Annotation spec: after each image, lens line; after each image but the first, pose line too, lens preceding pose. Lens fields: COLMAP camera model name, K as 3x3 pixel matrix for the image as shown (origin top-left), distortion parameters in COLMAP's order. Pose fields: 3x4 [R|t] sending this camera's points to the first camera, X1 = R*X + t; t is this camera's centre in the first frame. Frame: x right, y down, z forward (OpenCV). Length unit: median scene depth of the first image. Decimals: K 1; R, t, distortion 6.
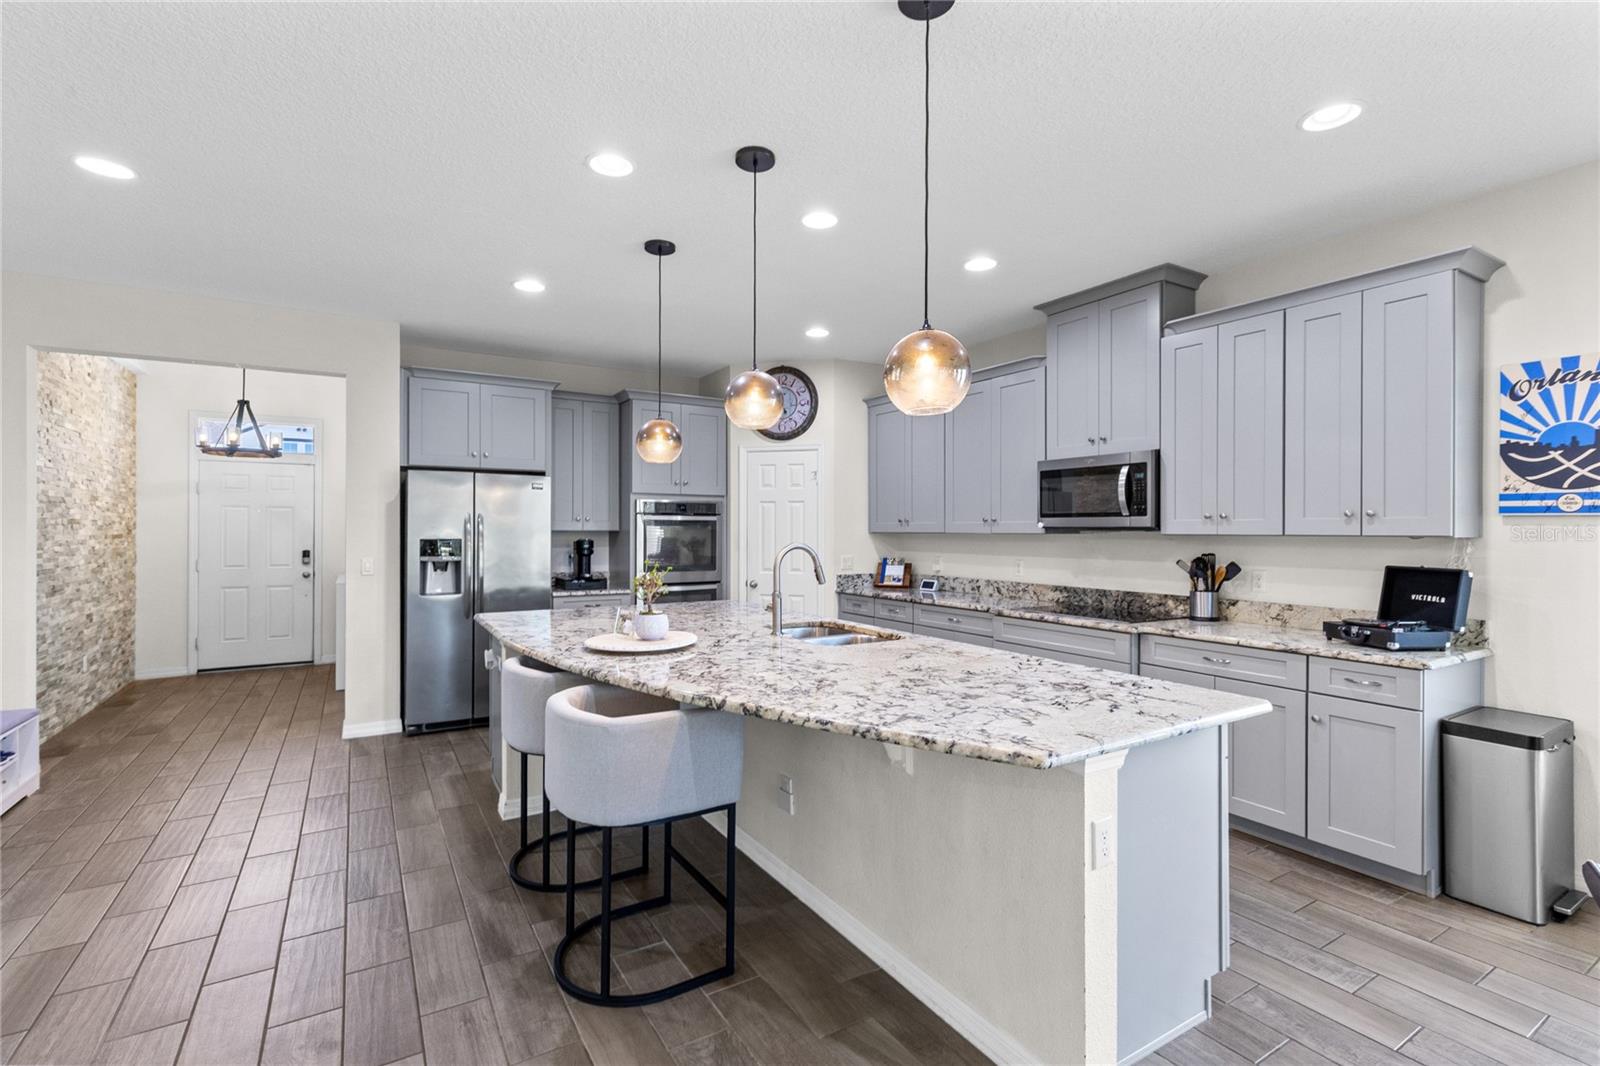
lens RADIAL K [[725.2, 0, 802.4], [0, 725.2, 526.6], [0, 0, 1]] dist [0.001743, -0.000082]
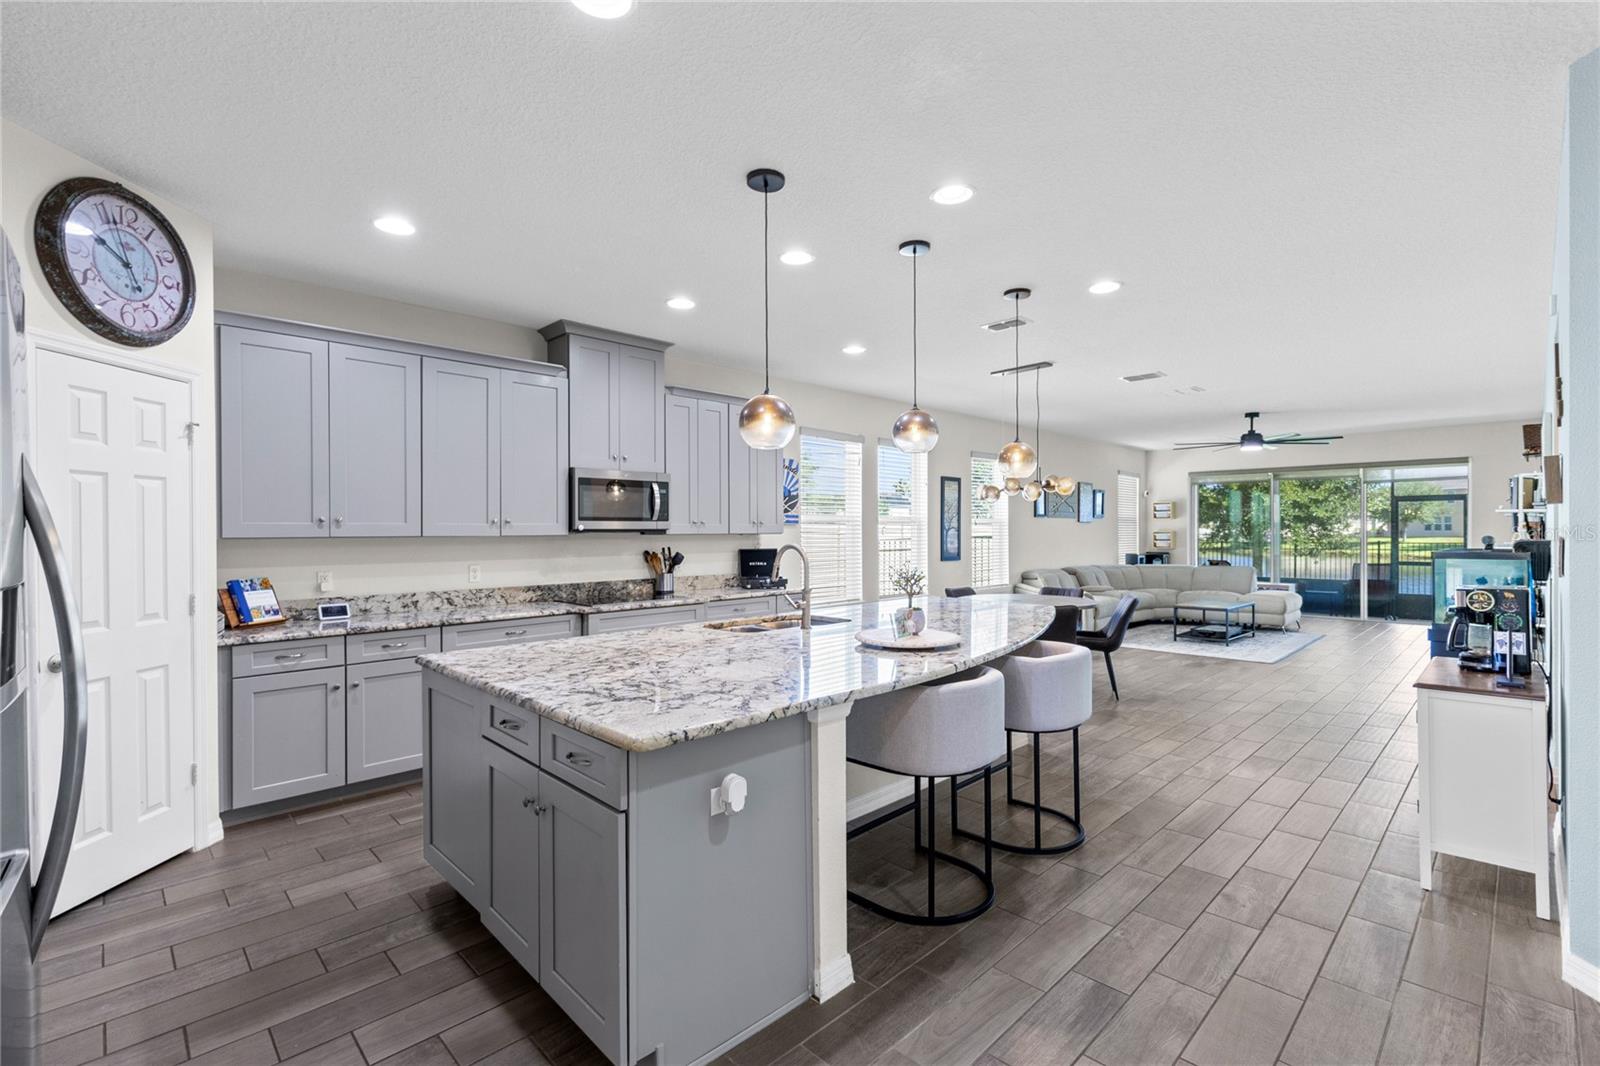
lens RADIAL K [[715.2, 0, 803.9], [0, 715.2, 533.1], [0, 0, 1]] dist [0.005321, 0.000115]
pose [[-0.225159, -0.003054, 0.974317, -0.733028], [0.001911, 0.999992, 0.003576, 0.003040], [-0.974320, 0.002667, -0.225151, 0.851185]]
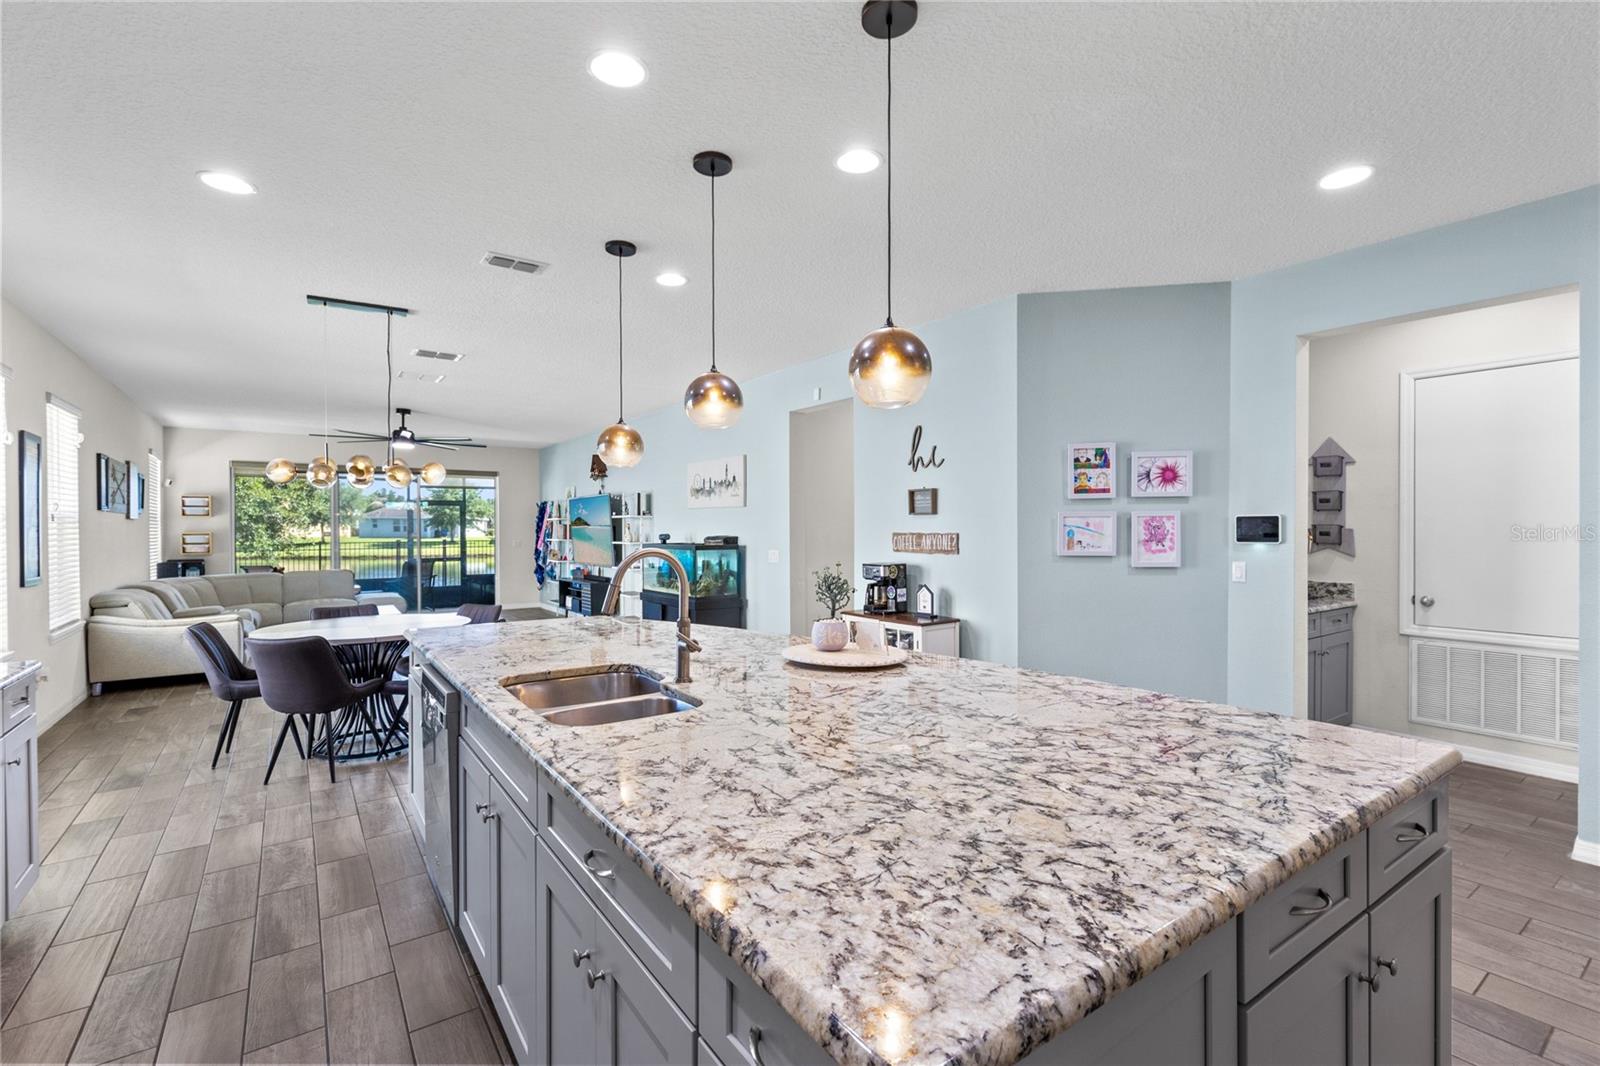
lens RADIAL K [[715.2, 0, 803.9], [0, 715.2, 533.1], [0, 0, 1]] dist [0.005321, 0.000115]
pose [[-0.997581, 0.002989, -0.069451, -0.070488], [0.002647, 0.999984, 0.005028, 0.004258], [0.069465, 0.004832, -0.997573, 1.150753]]
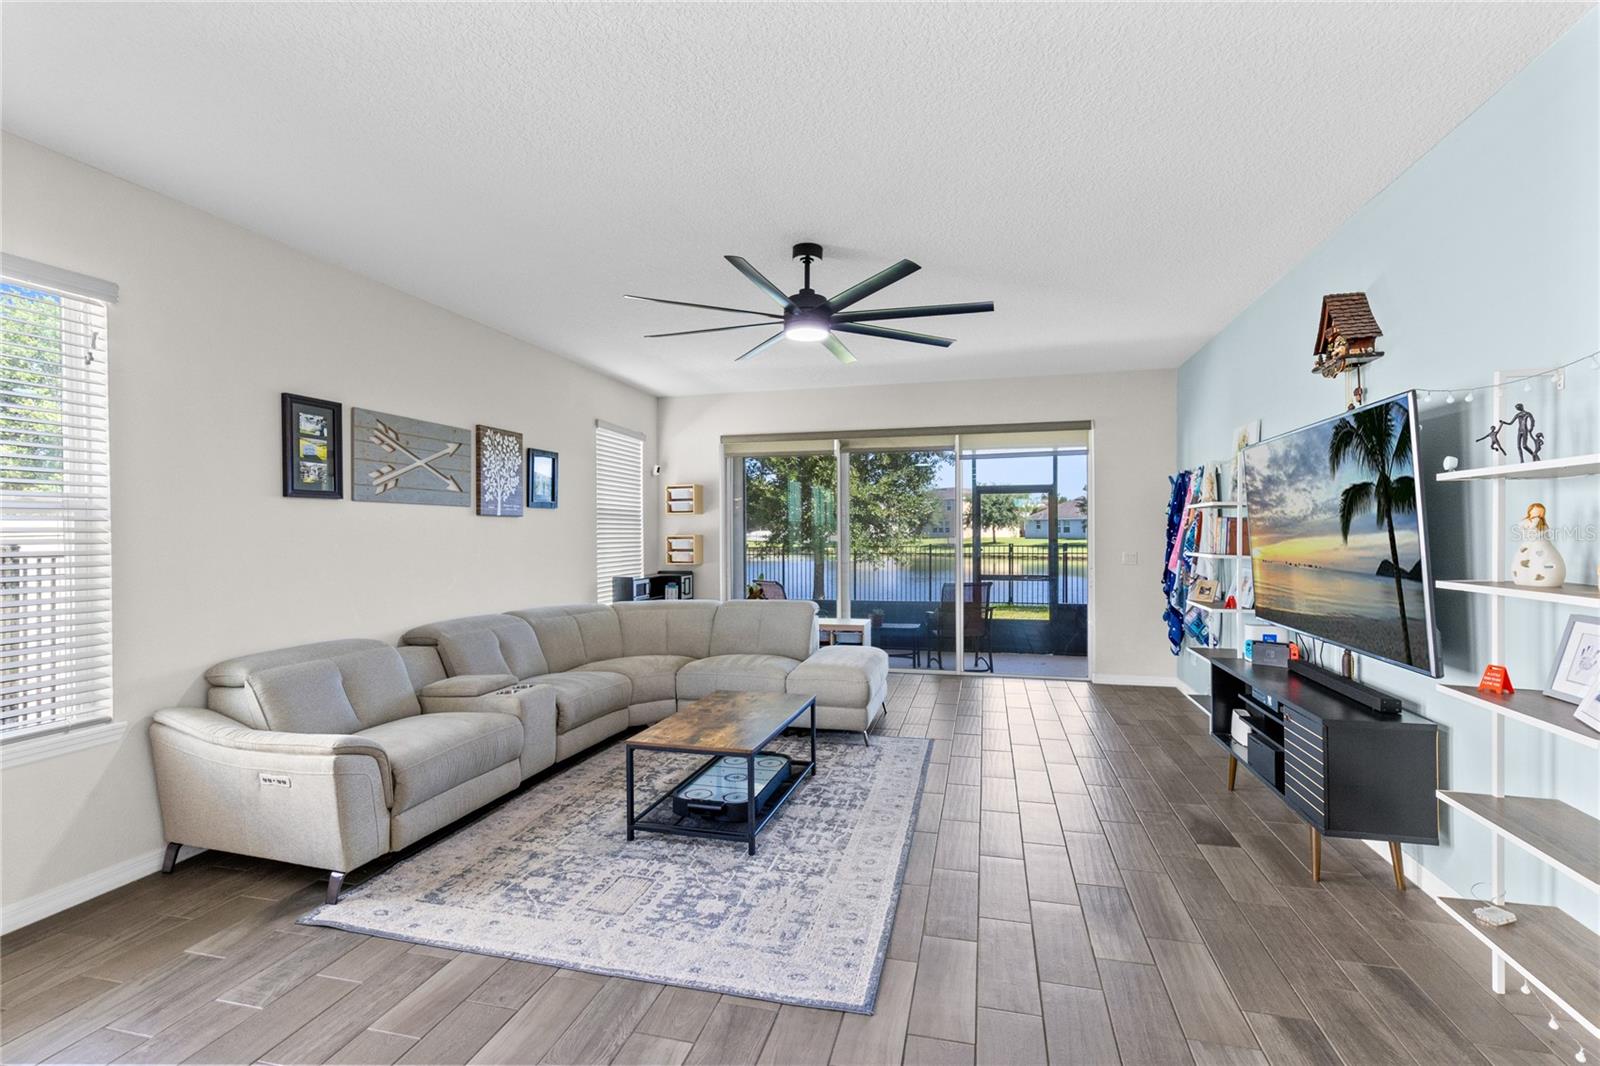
lens RADIAL K [[715.2, 0, 803.9], [0, 715.2, 533.1], [0, 0, 1]] dist [0.005321, 0.000115]
pose [[-0.696701, 0.002442, 0.717357, 0.253205], [0.004398, 0.999990, 0.000868, 0.003526], [-0.717348, 0.003760, -0.696705, -0.144247]]
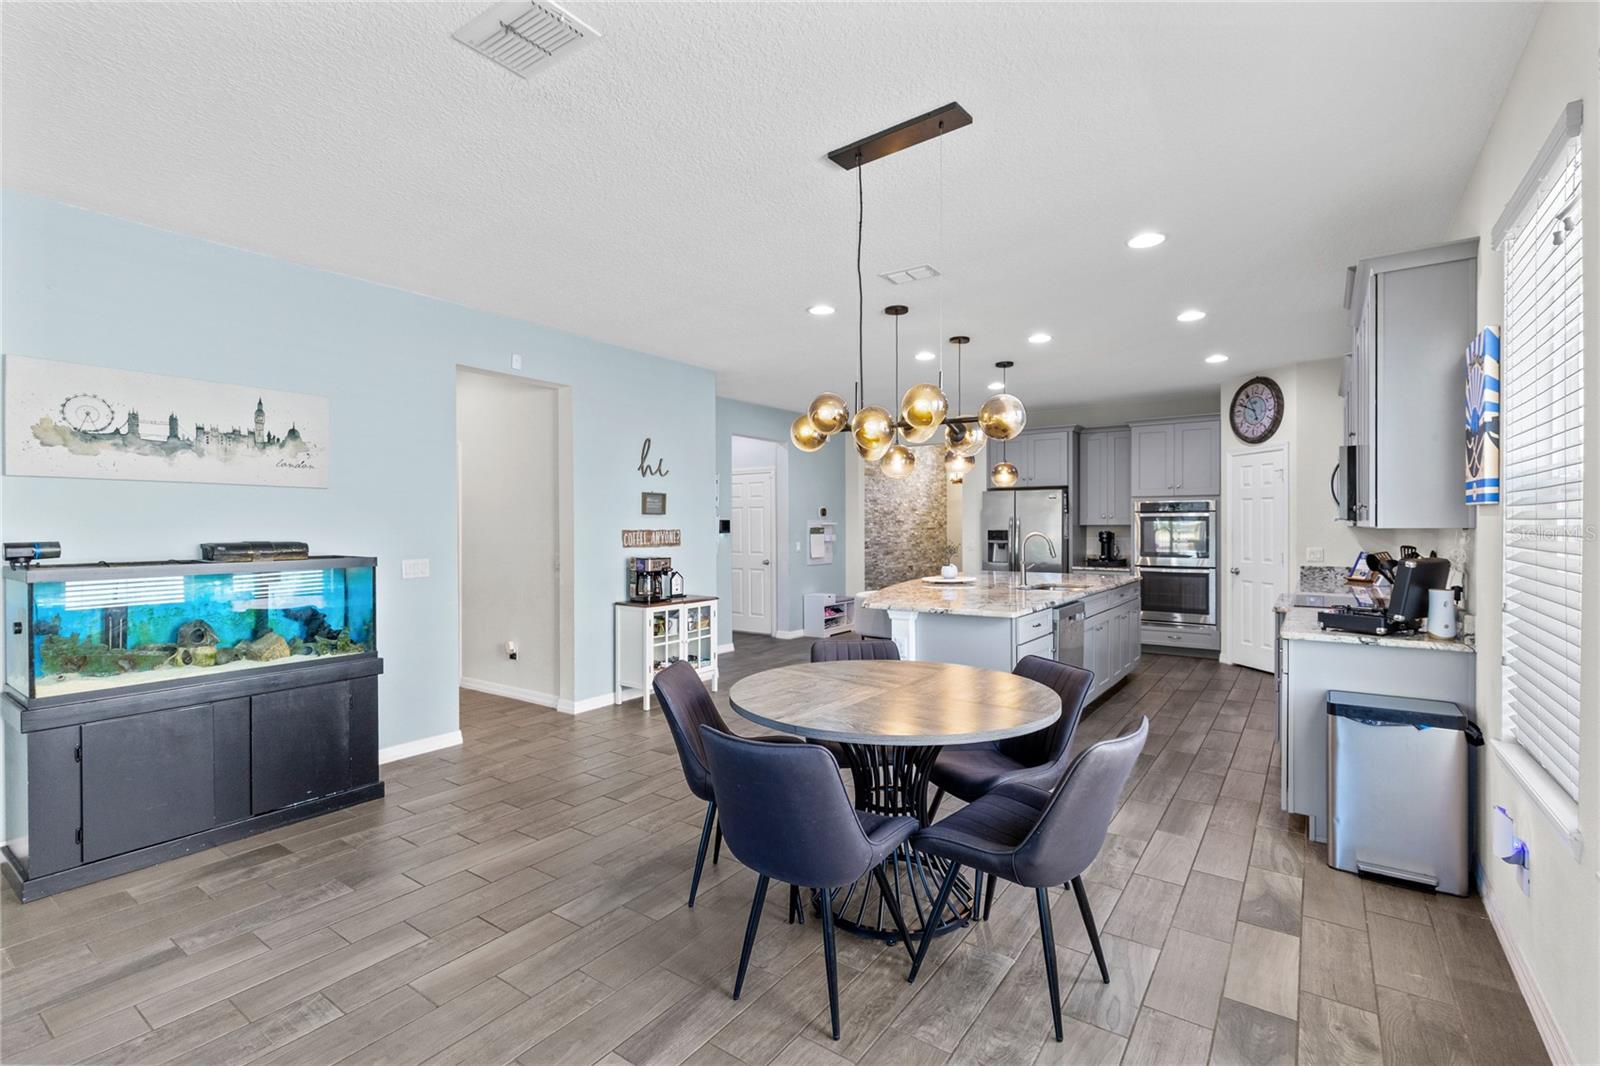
lens RADIAL K [[725.2, 0, 802.4], [0, 725.2, 526.6], [0, 0, 1]] dist [0.001743, -0.000082]
pose [[0.390452, -0.001031, -0.920623, 0.919986], [0.005963, 0.999981, 0.001409, 0.003928], [0.920604, -0.006040, 0.390450, -0.105509]]
